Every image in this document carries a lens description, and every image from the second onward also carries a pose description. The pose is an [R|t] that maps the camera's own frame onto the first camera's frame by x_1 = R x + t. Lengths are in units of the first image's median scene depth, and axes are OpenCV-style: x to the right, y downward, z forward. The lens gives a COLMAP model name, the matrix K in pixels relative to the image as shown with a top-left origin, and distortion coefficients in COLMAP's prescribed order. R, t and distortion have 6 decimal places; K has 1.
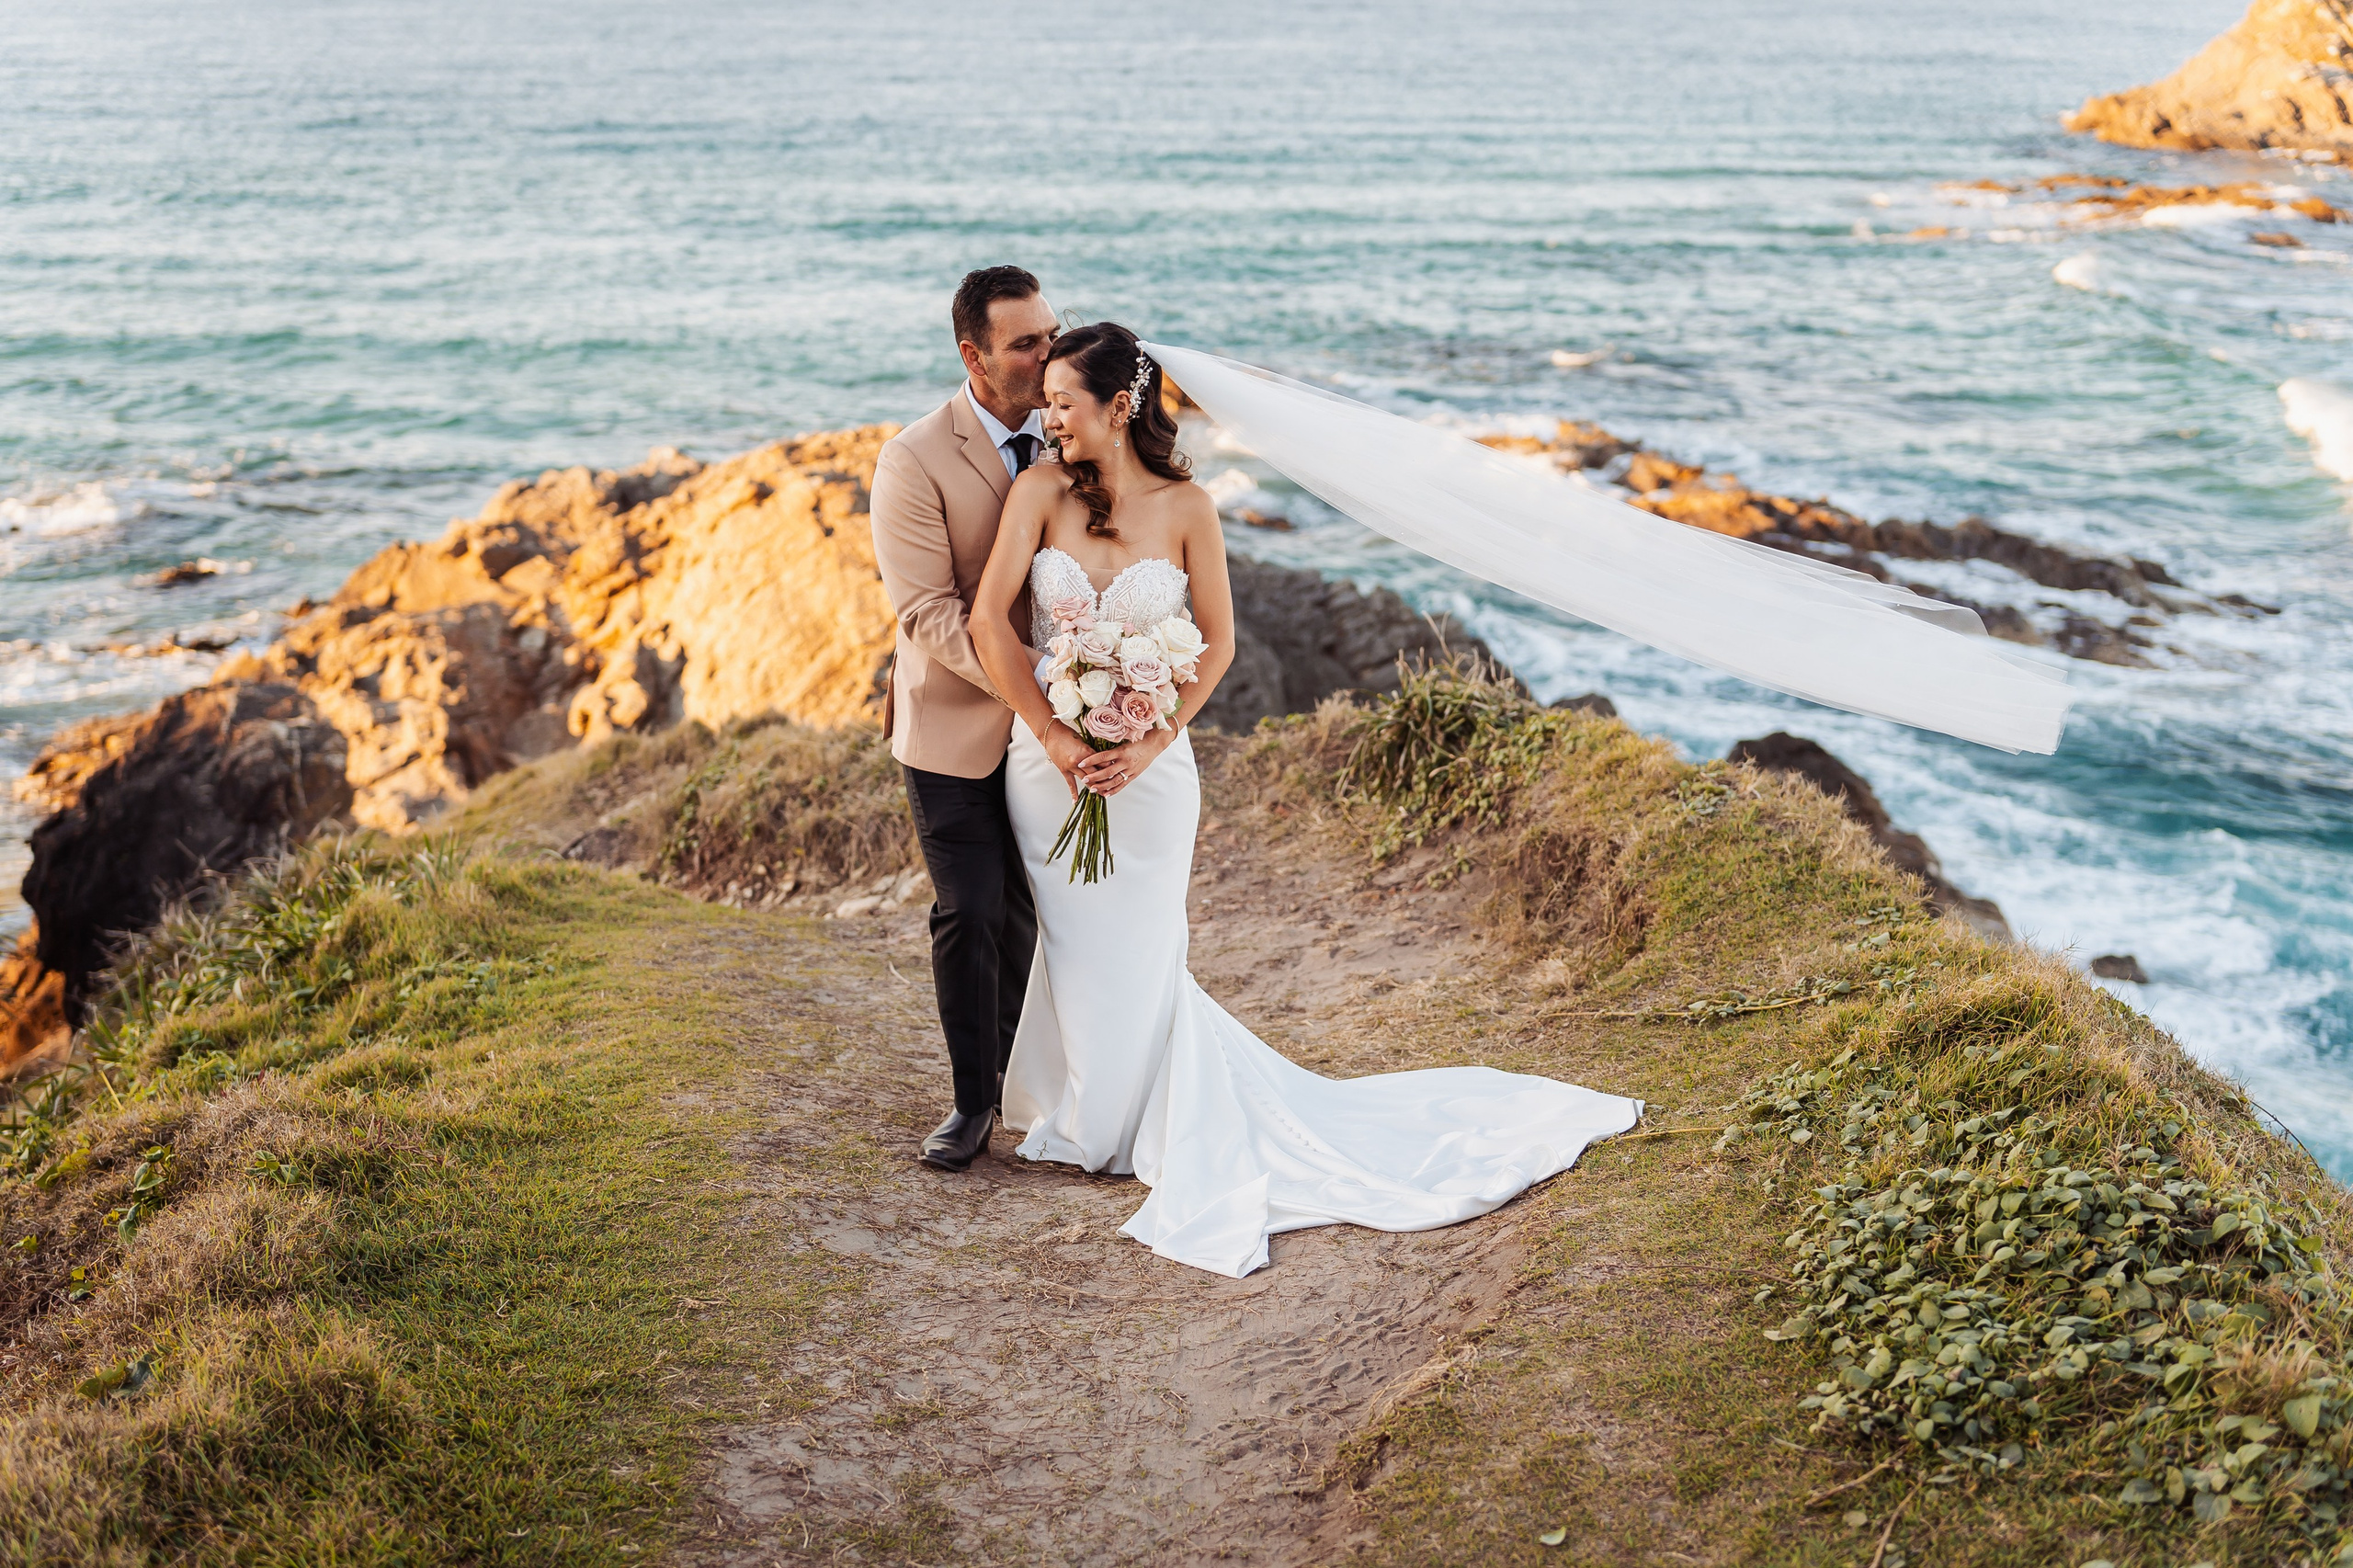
lens RADIAL K [[2410.4, 0, 1176.5], [0, 2410.4, 784.0], [0, 0, 1]] dist [-0.006567, 0.016971]
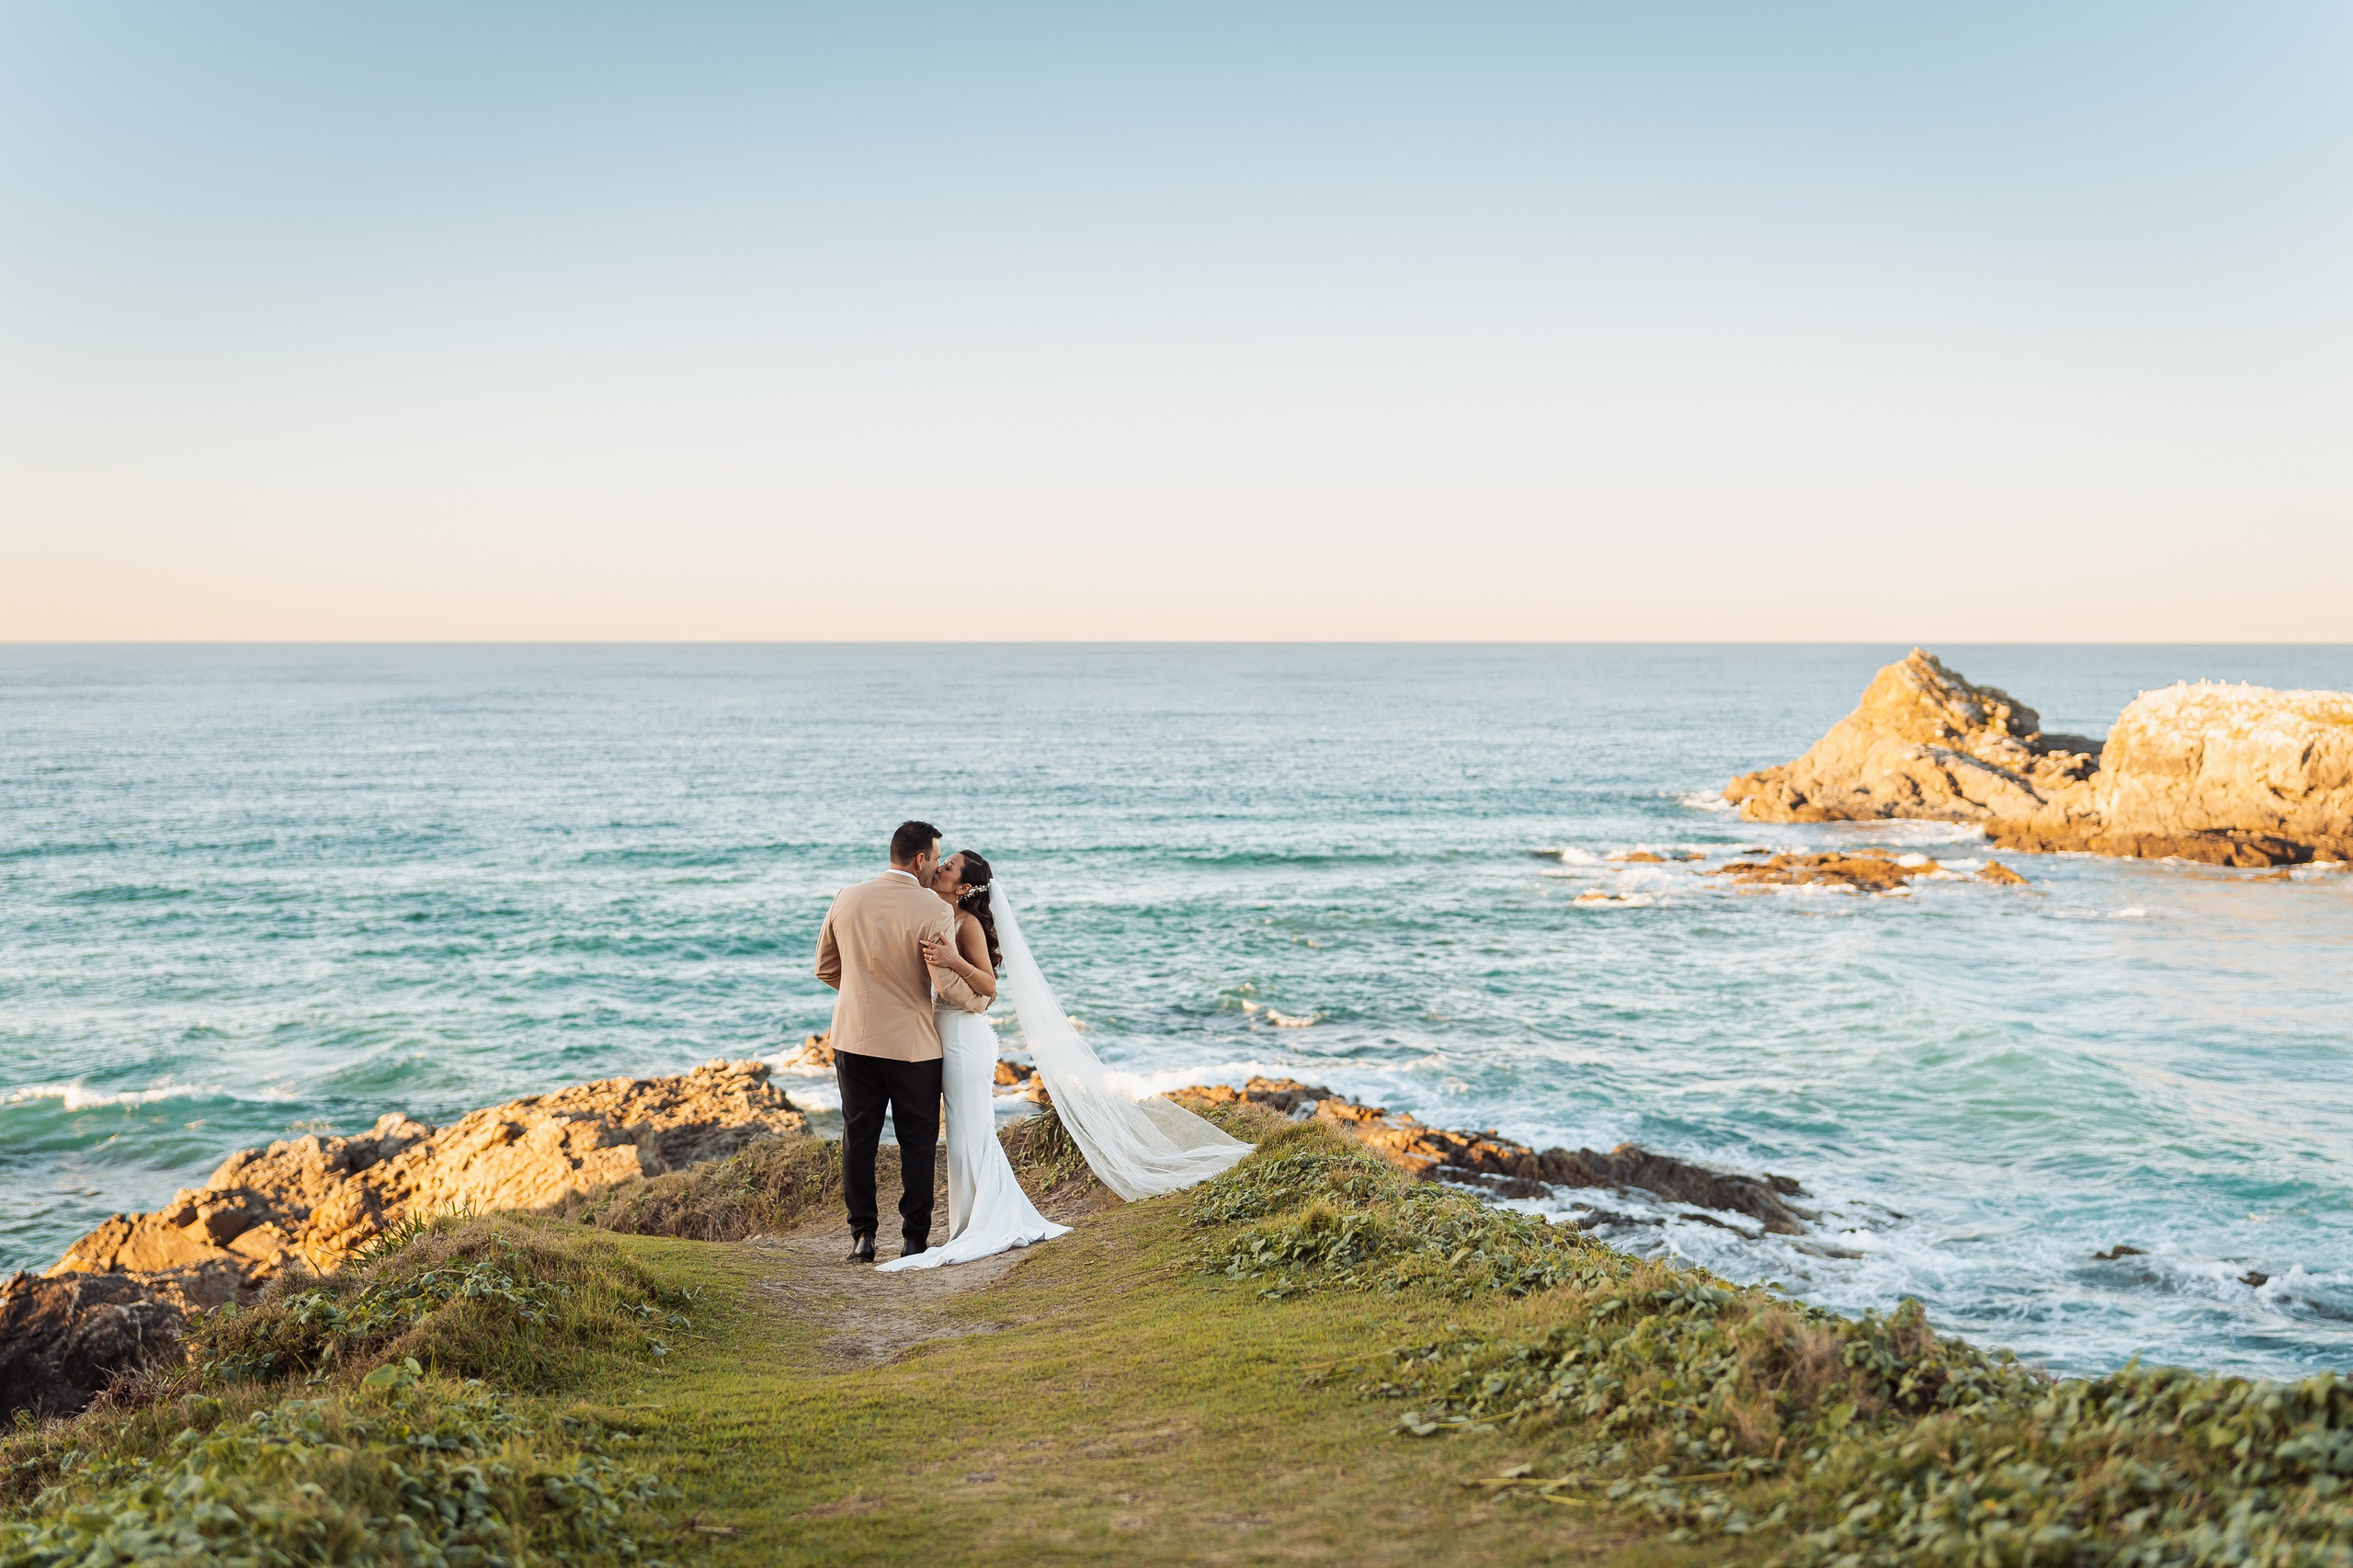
lens RADIAL K [[2410.4, 0, 1176.5], [0, 2410.4, 784.0], [0, 0, 1]] dist [-0.006567, 0.016971]
pose [[0.992420, -0.013496, 0.122148, -0.004073], [0.046566, 0.961129, -0.272146, 0.034566], [-0.113728, 0.275771, 0.954472, -0.108723]]
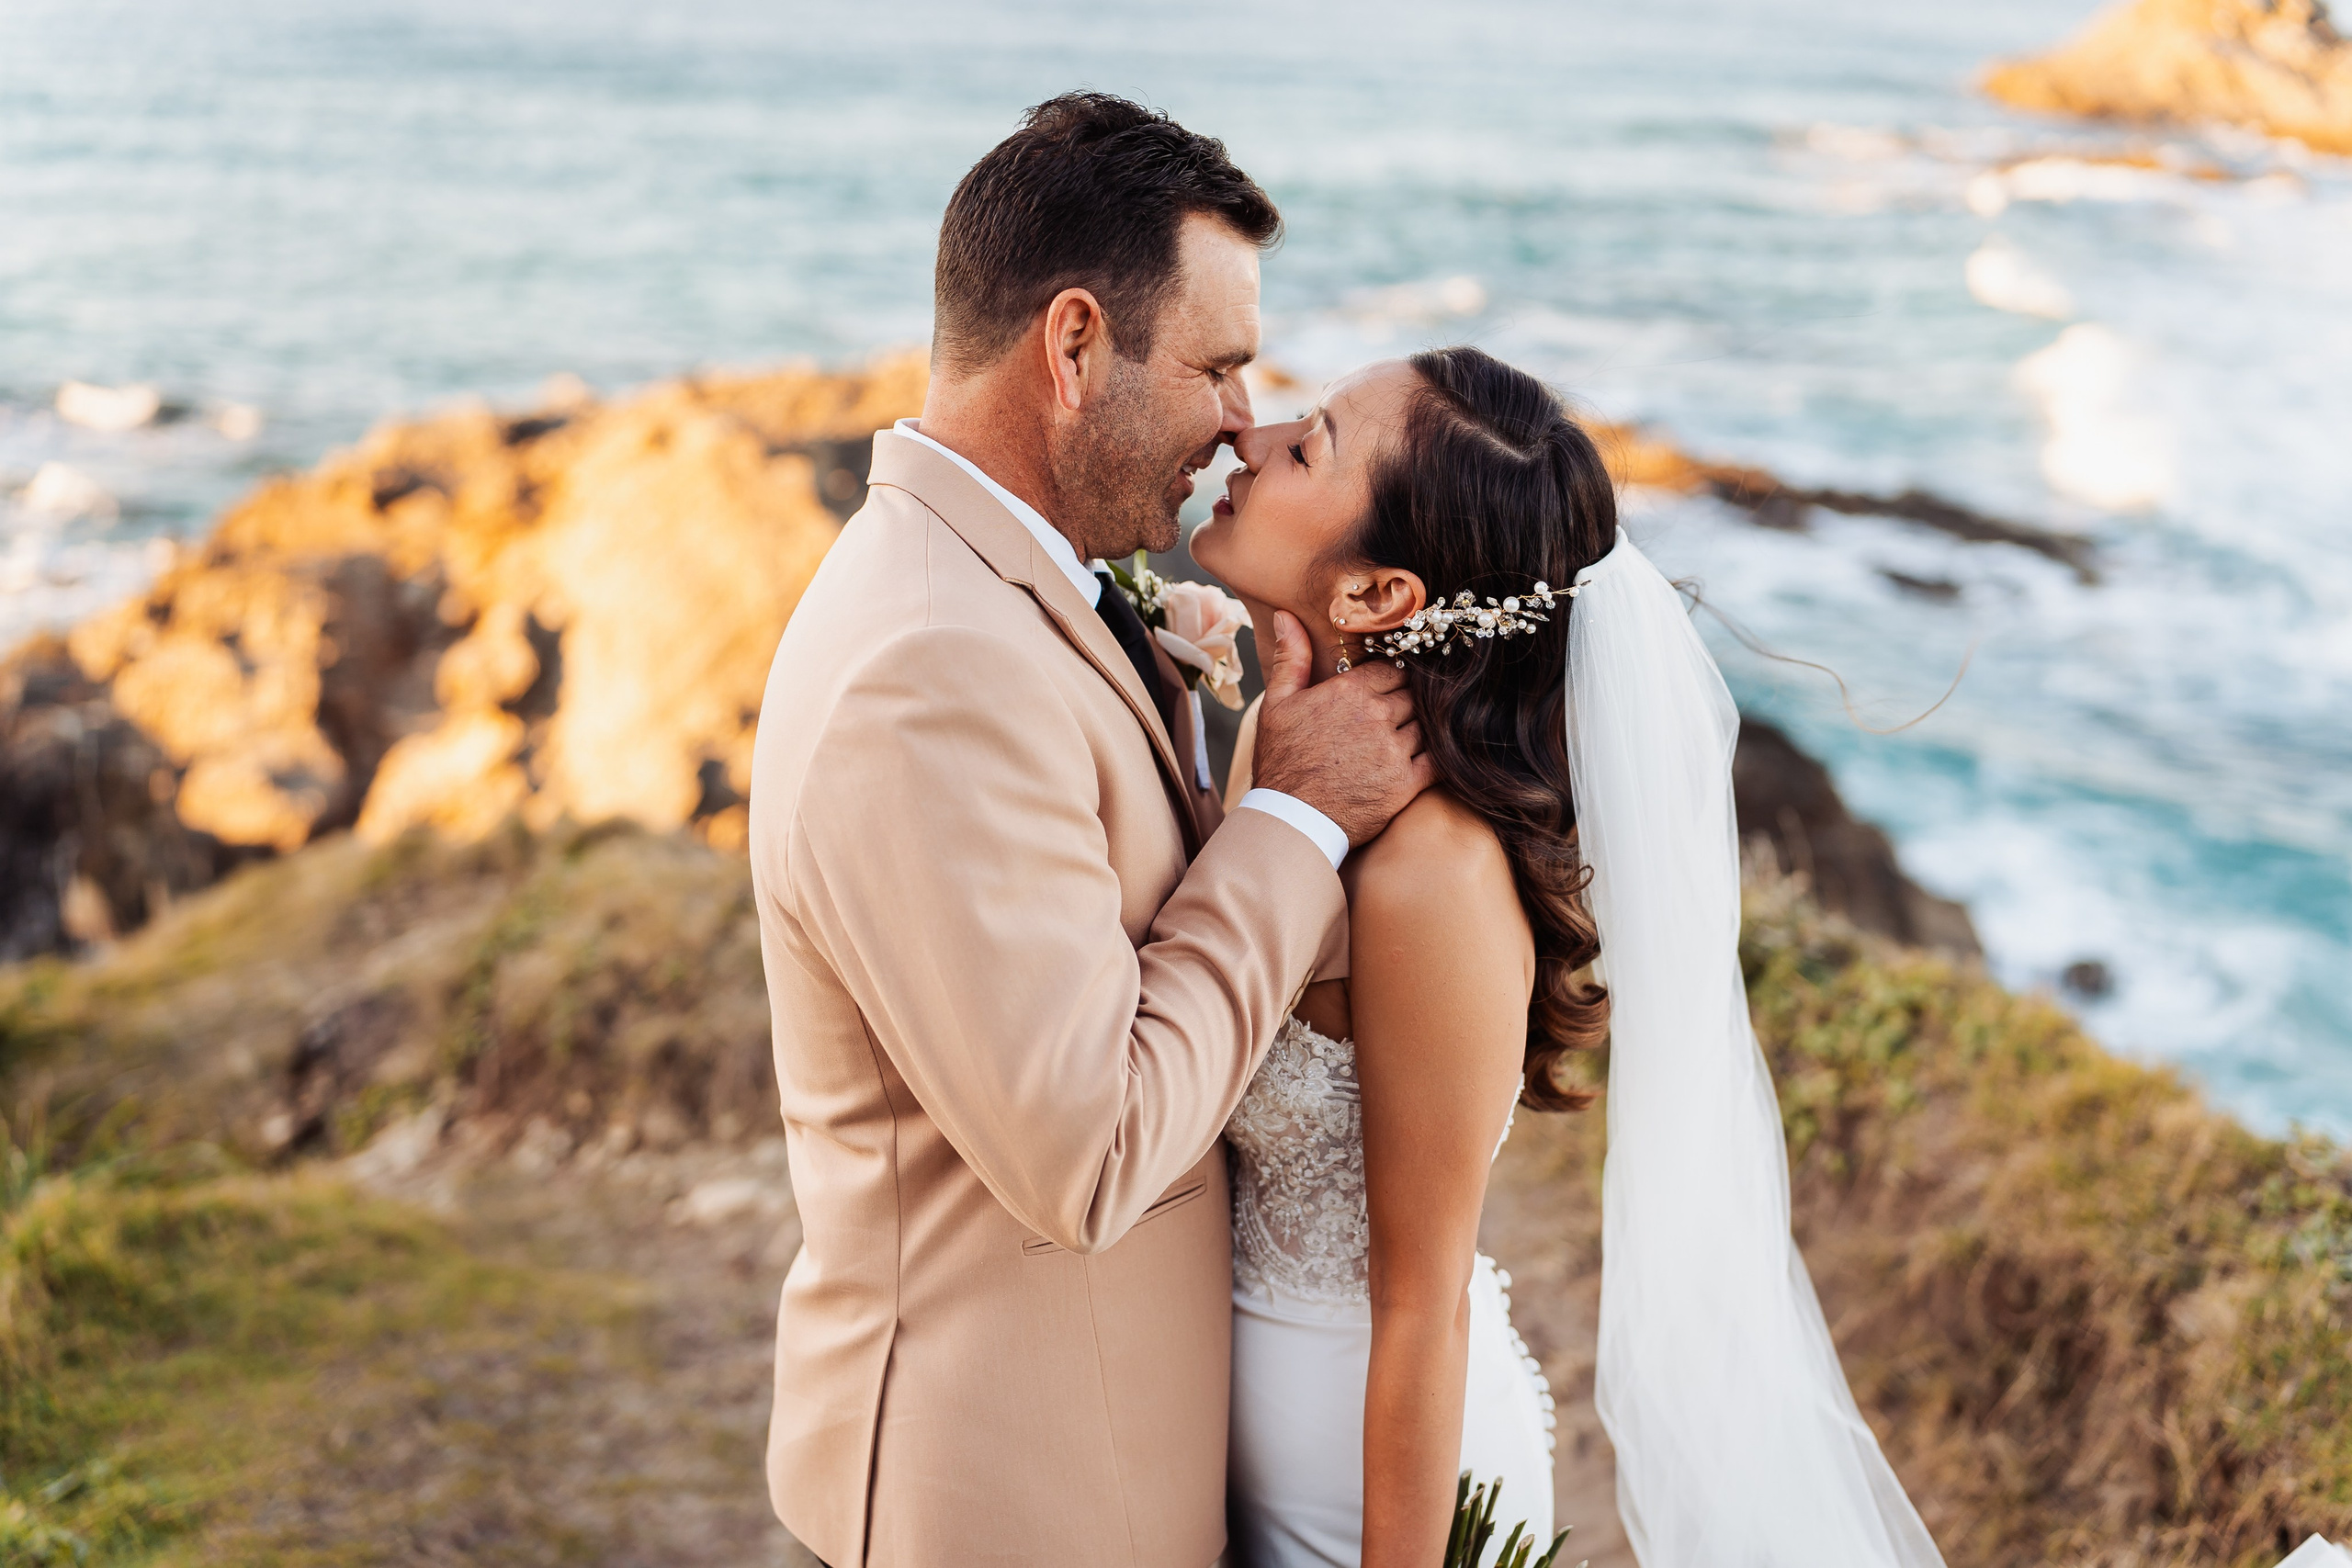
lens RADIAL K [[2409.2, 0, 1176.0], [0, 2409.2, 784.0], [0, 0, 1]] dist [-0.006567, 0.016971]
pose [[0.999176, 0.016308, 0.037163, -0.007212], [-0.017180, 0.999582, 0.023261, -0.013490], [-0.036768, -0.023880, 0.999038, 0.067204]]
